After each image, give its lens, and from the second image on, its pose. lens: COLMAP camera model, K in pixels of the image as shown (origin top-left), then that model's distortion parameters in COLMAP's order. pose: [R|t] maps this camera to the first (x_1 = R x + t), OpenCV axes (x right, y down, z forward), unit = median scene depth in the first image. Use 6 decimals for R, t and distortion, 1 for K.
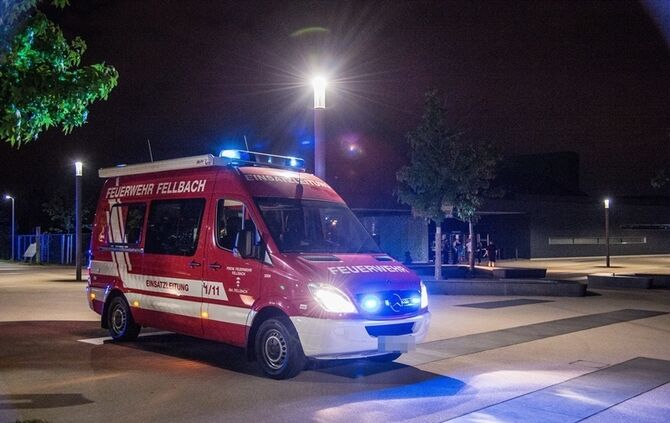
lens RADIAL K [[654.1, 0, 335.3], [0, 654.1, 233.5], [0, 0, 1]] dist [0.011153, 0.003729]
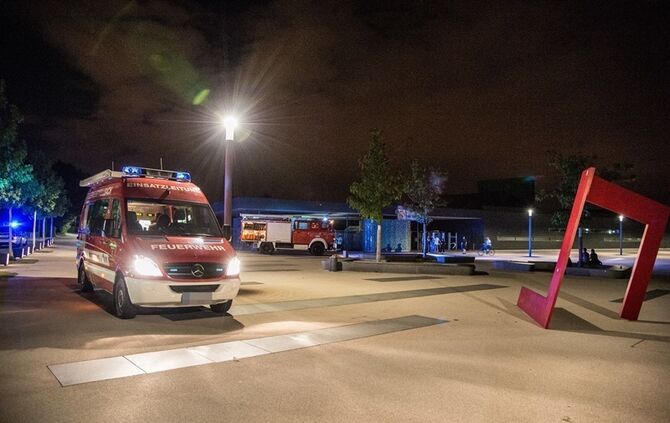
lens RADIAL K [[442.8, 0, 333.6], [0, 442.8, 232.6], [0, 0, 1]] dist [-0.097612, 0.003148]
pose [[0.995540, 0.019284, -0.092352, 0.303237], [-0.018960, 0.999811, 0.004393, 0.007522], [0.092419, -0.002623, 0.995717, 0.038995]]
